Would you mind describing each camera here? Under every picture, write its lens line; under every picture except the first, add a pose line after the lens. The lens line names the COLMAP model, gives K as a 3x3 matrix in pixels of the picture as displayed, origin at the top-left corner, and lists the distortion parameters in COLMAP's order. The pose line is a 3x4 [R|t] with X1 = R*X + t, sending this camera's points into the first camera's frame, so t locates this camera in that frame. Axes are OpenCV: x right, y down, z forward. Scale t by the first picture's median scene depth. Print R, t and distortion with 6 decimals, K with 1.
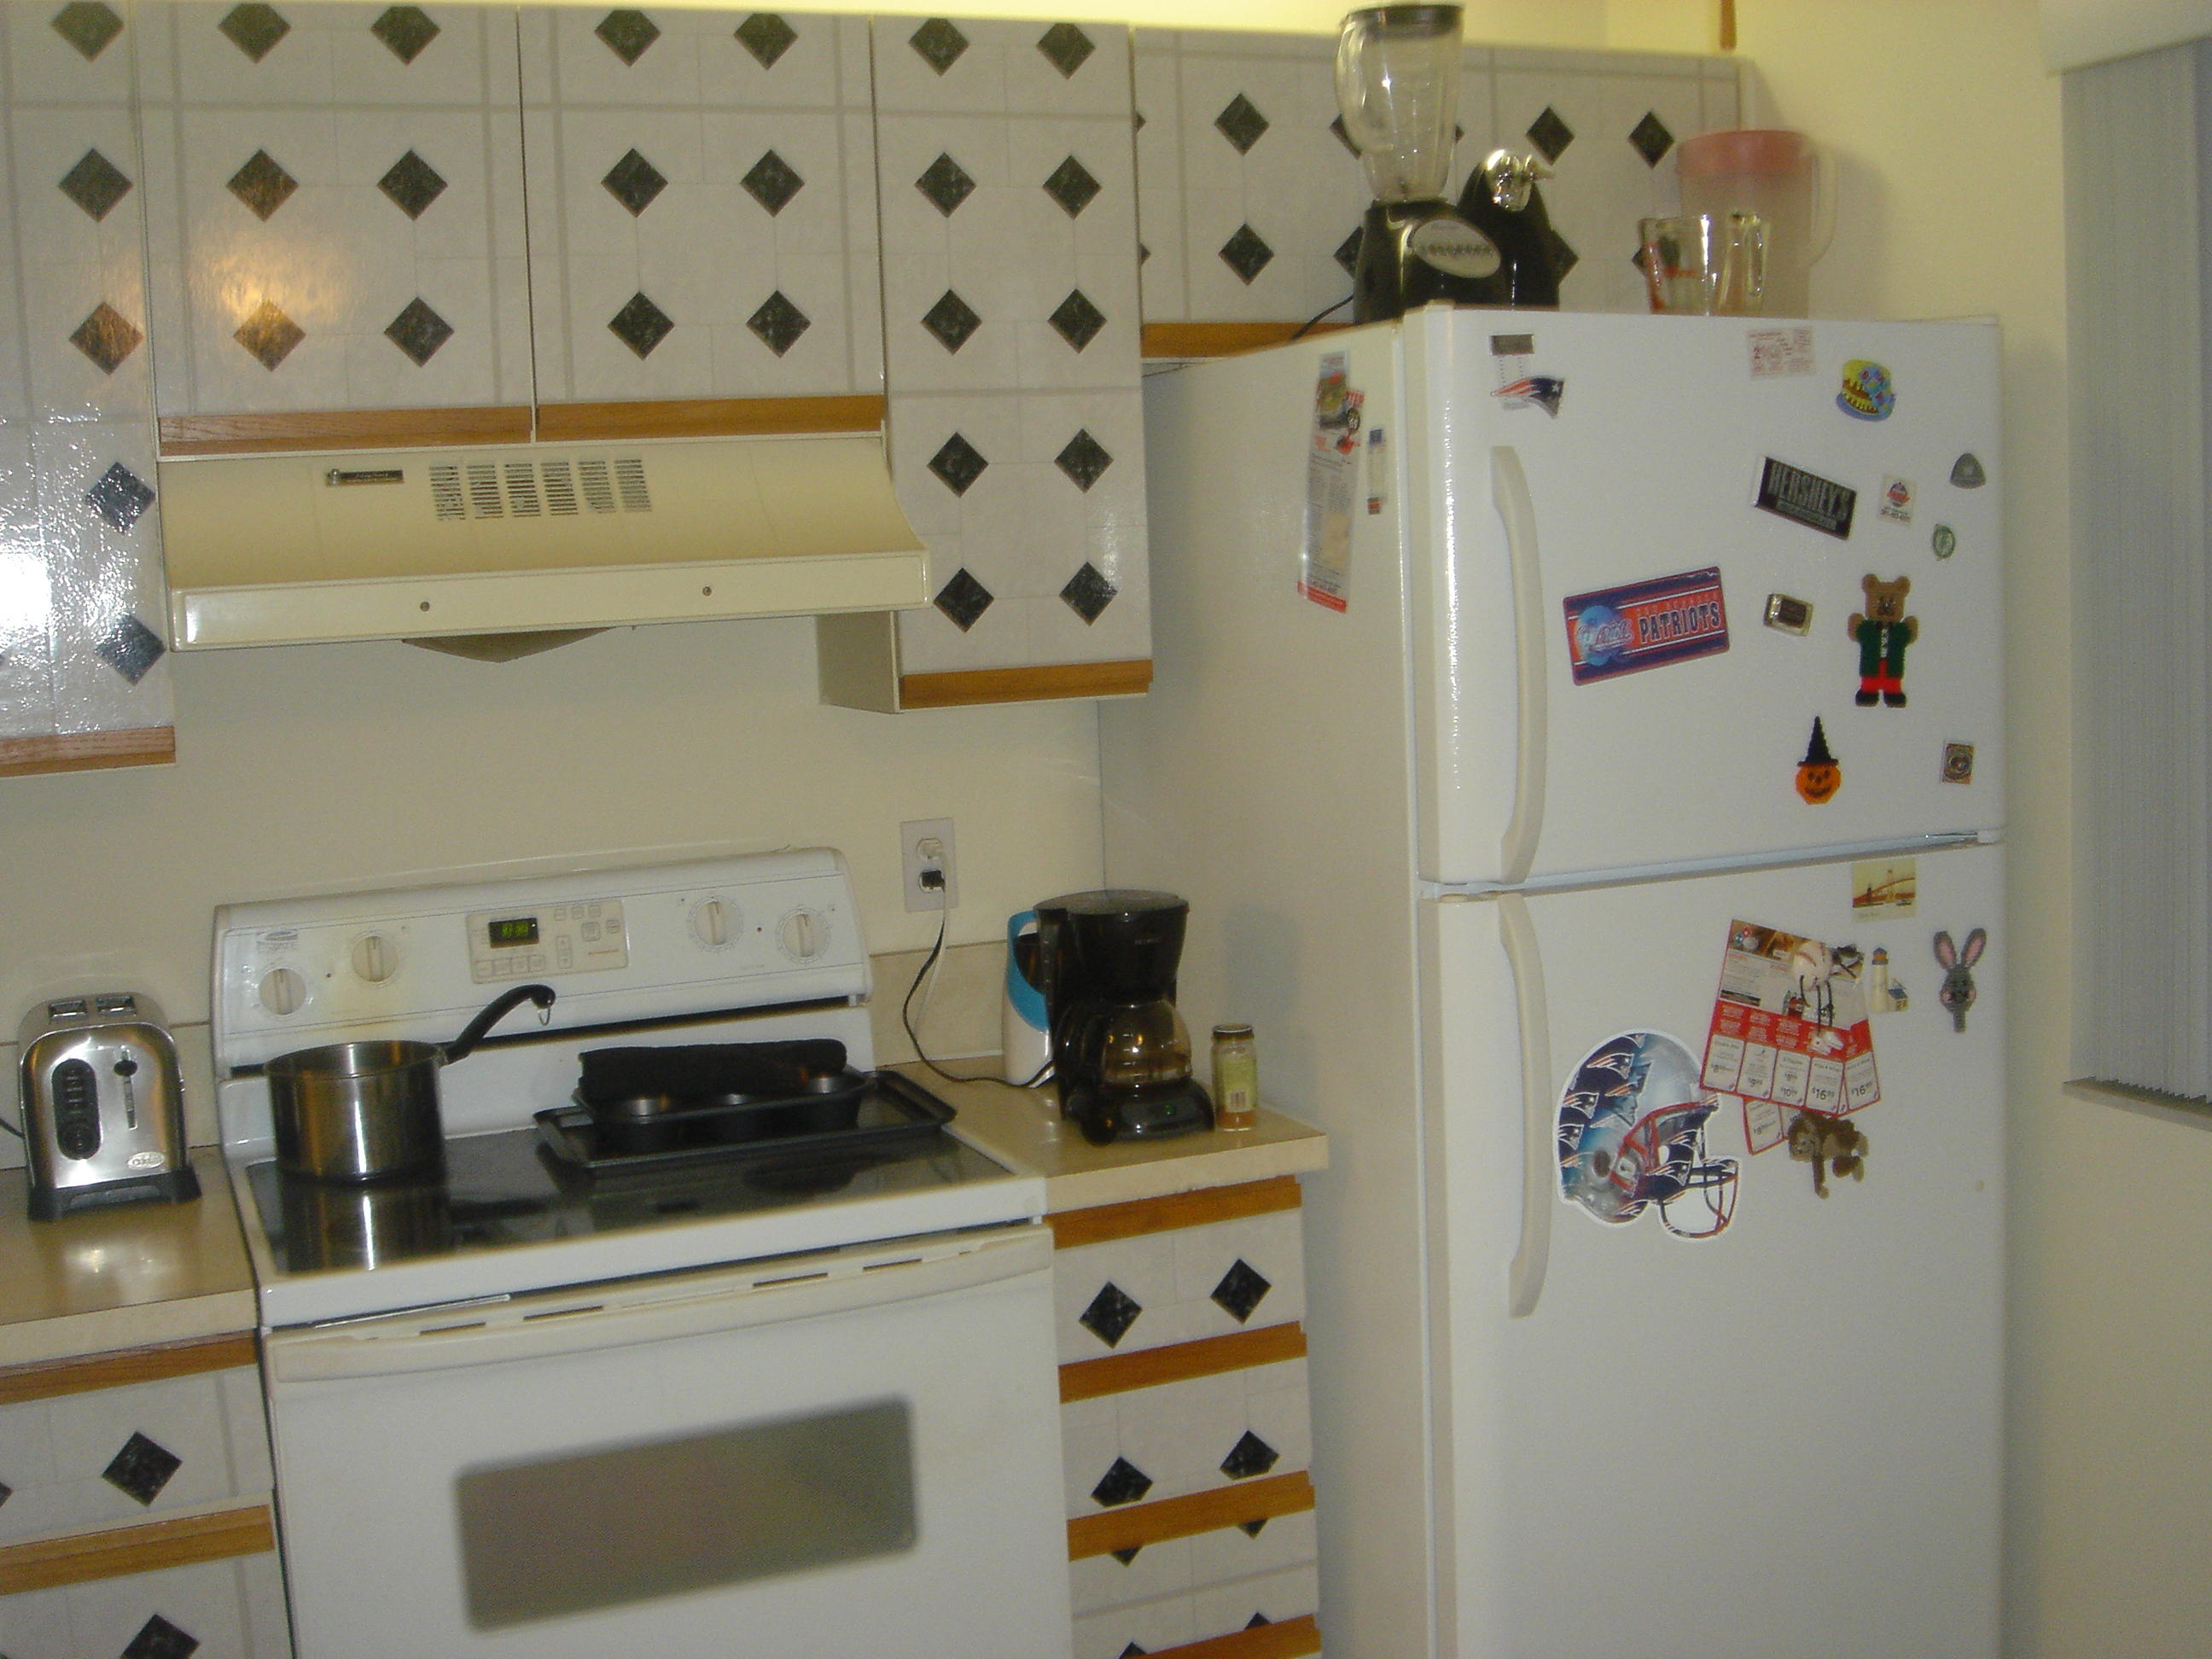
lens RADIAL K [[2583.8, 0, 1106.6], [0, 2583.8, 831.1], [0, 0, 1]] dist [-0.122566, 0.063995]
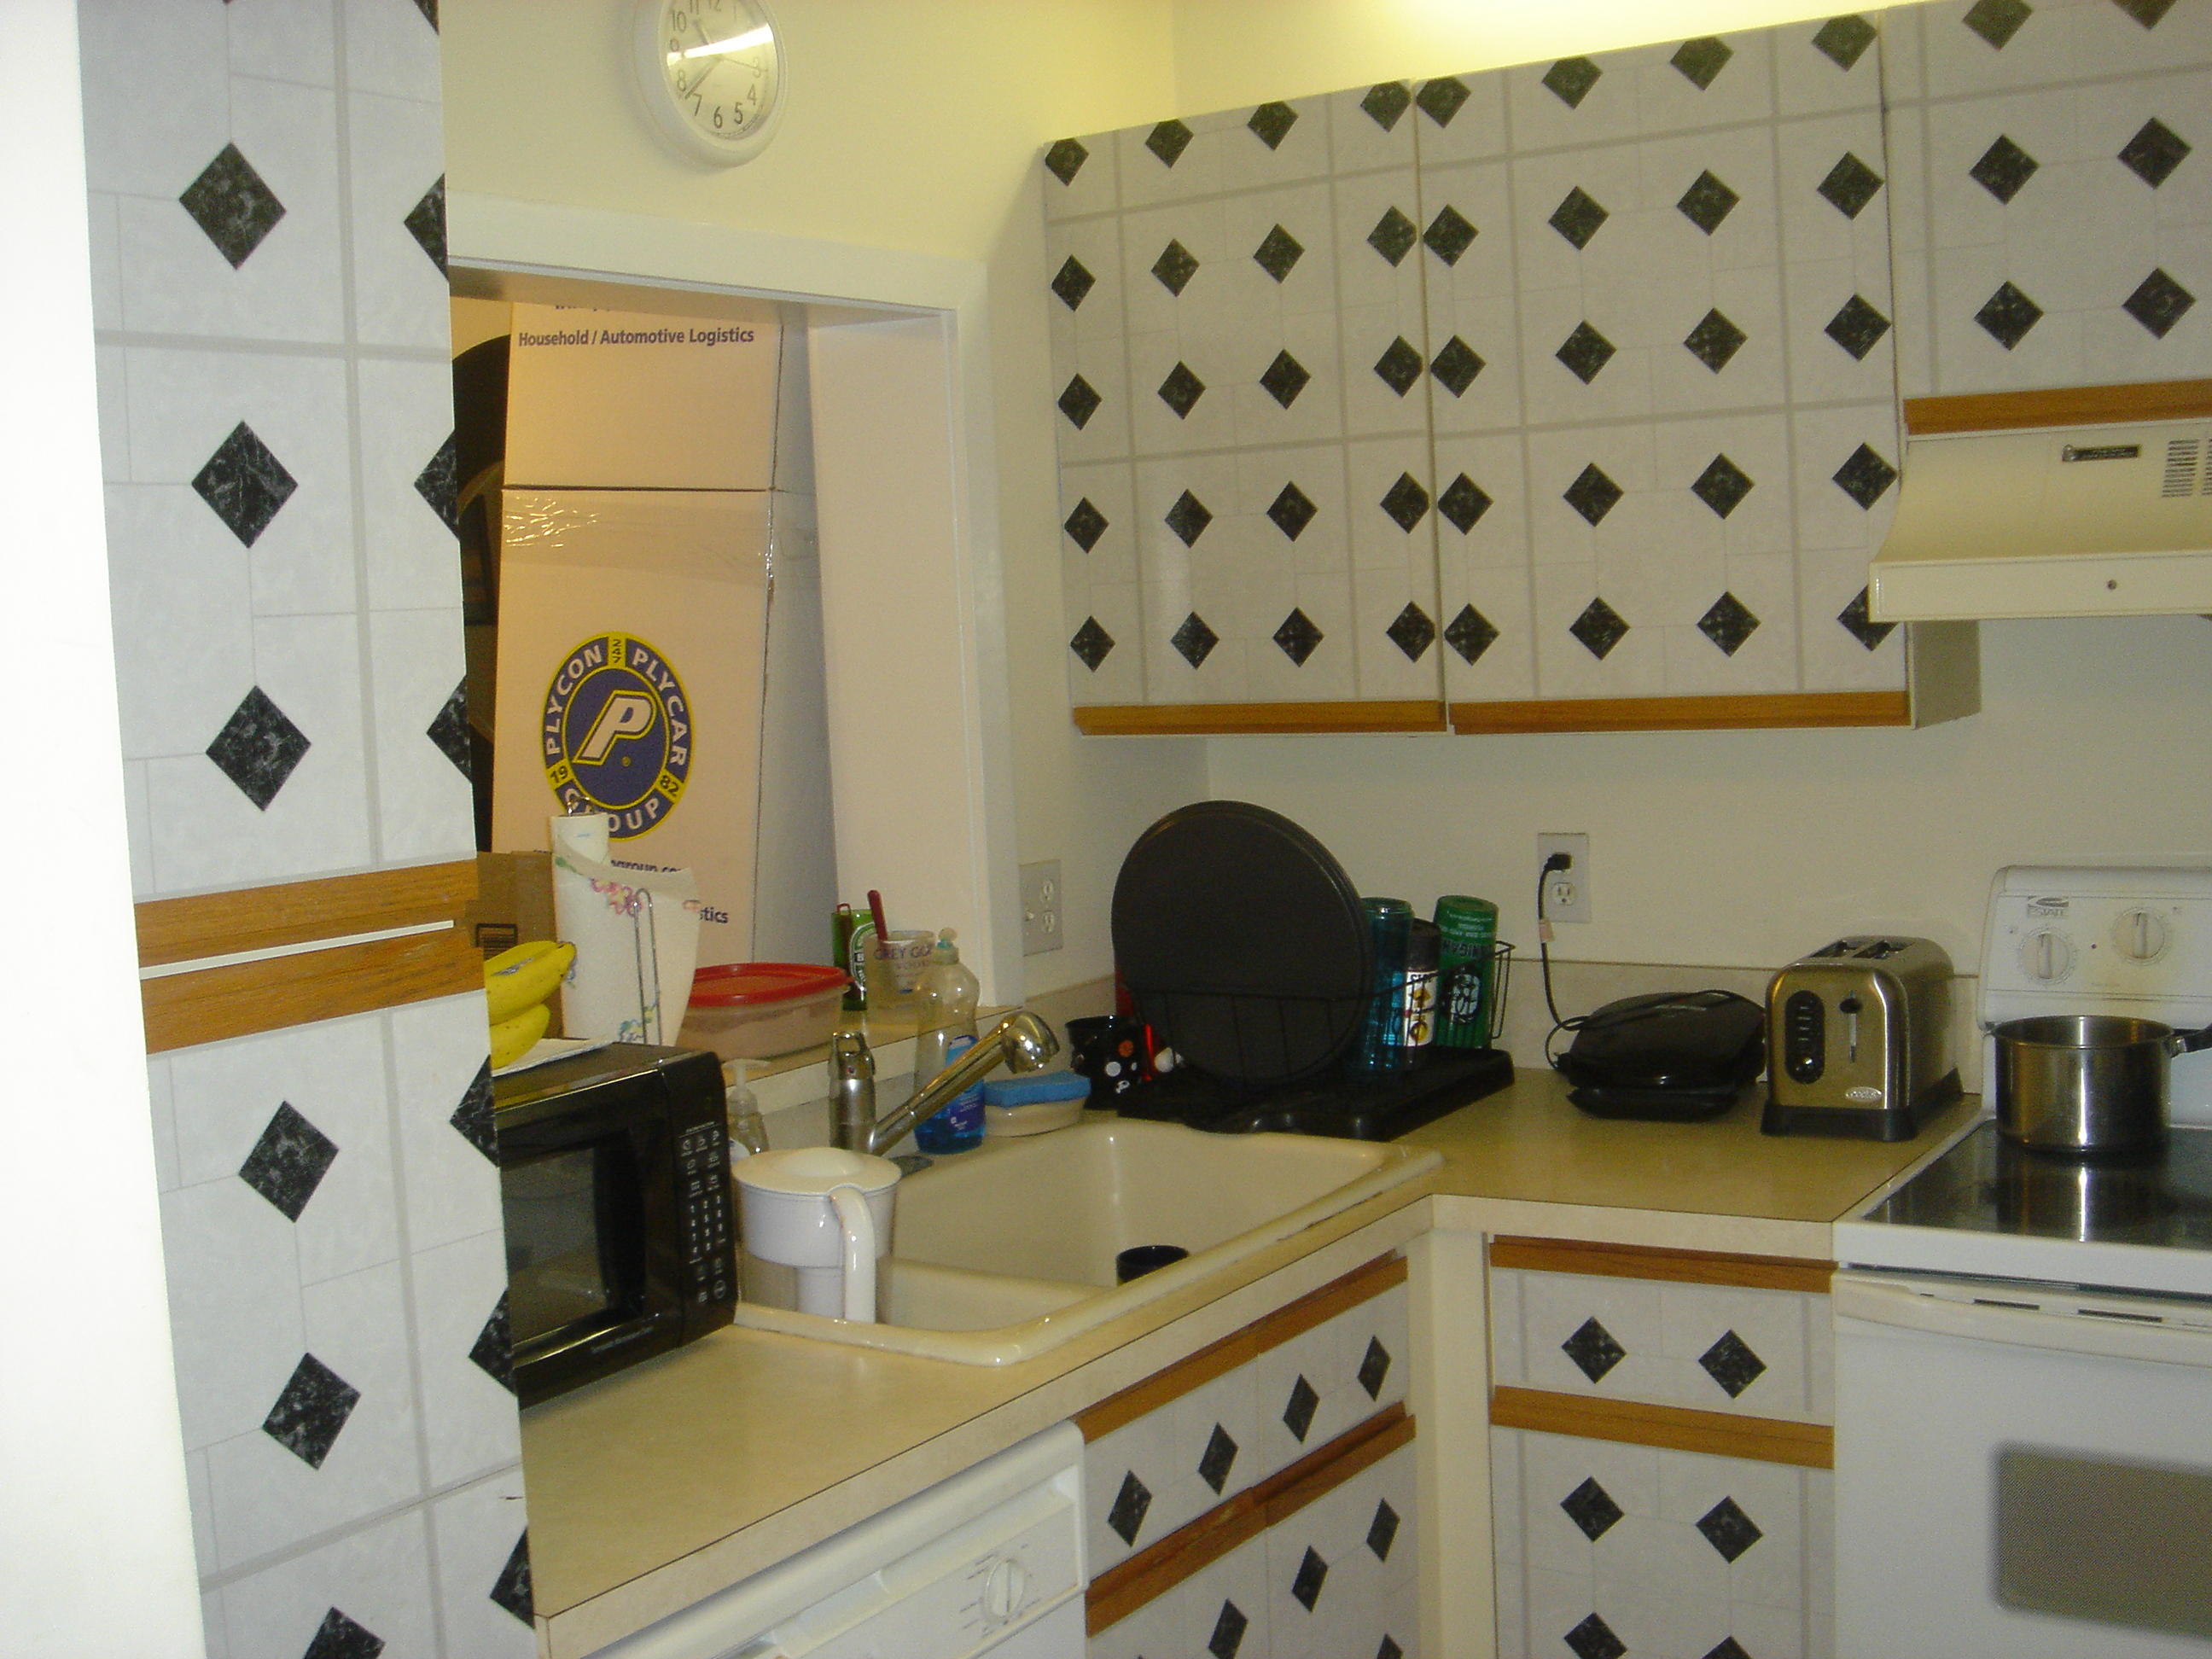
lens RADIAL K [[2564.9, 0, 1097.2], [0, 2564.9, 862.3], [0, 0, 1]] dist [-0.172776, 0.145955]
pose [[0.565911, 0.101987, -0.818134, 0.321738], [-0.068106, 0.994711, 0.076889, -0.029856], [0.821648, 0.012208, 0.569864, 0.132341]]
